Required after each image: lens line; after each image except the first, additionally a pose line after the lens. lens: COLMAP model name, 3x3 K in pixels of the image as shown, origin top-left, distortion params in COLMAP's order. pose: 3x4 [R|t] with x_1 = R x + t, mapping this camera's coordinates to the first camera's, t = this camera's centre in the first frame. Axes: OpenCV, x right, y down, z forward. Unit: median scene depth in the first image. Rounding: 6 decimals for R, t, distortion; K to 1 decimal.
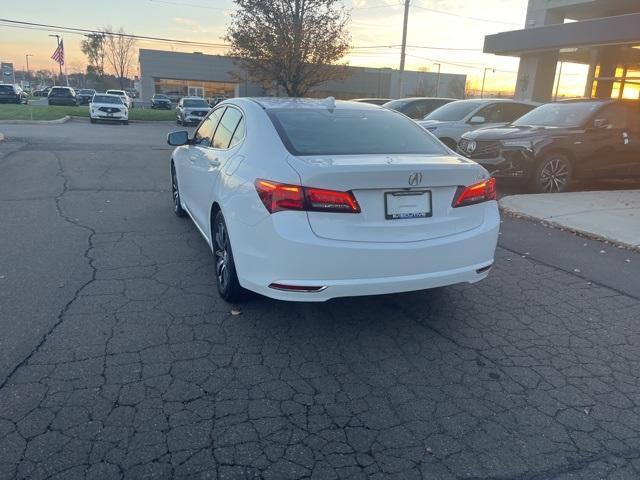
lens RADIAL K [[483.2, 0, 320.1], [0, 483.2, 242.9], [0, 0, 1]] dist [0.085712, -0.109335]
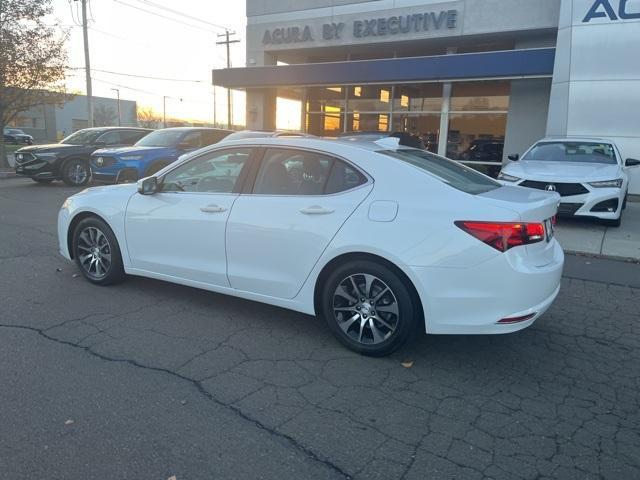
lens RADIAL K [[483.9, 0, 319.1], [0, 483.9, 233.3], [0, 0, 1]] dist [0.082303, -0.105779]
pose [[0.793846, -0.126188, 0.594882, -0.355185], [0.166362, 0.985981, -0.012854, -0.052333], [-0.584920, 0.109170, 0.803710, 0.131097]]
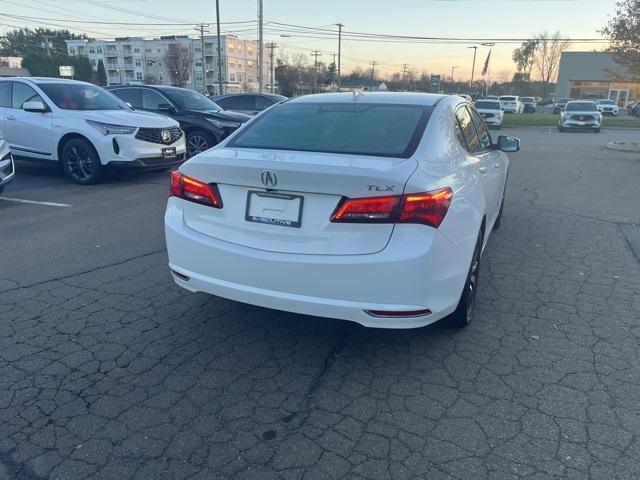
lens RADIAL K [[483.2, 0, 320.1], [0, 483.2, 242.9], [0, 0, 1]] dist [0.085712, -0.109335]
pose [[0.698816, 0.179194, -0.692492, 0.307039], [-0.187573, 0.980141, 0.064342, -0.032502], [0.690270, 0.084930, 0.718550, 0.159433]]
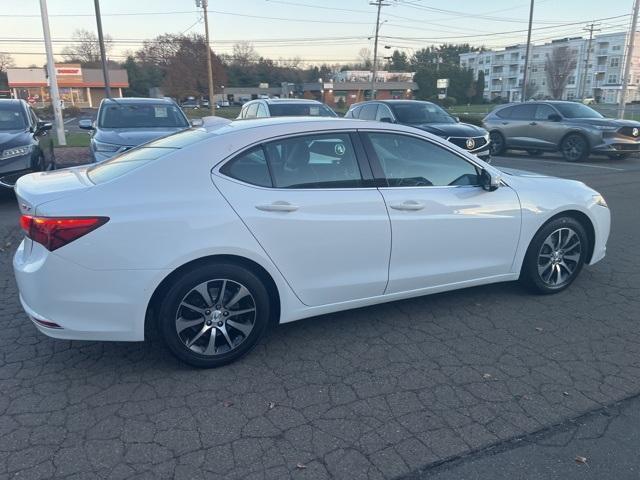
lens RADIAL K [[483.4, 0, 320.0], [0, 483.4, 240.0], [0, 0, 1]] dist [0.085964, -0.113416]
pose [[0.034600, 0.233736, -0.971684, 0.470162], [-0.264775, 0.939668, 0.216606, -0.159335], [0.963689, 0.249783, 0.094400, 0.556969]]
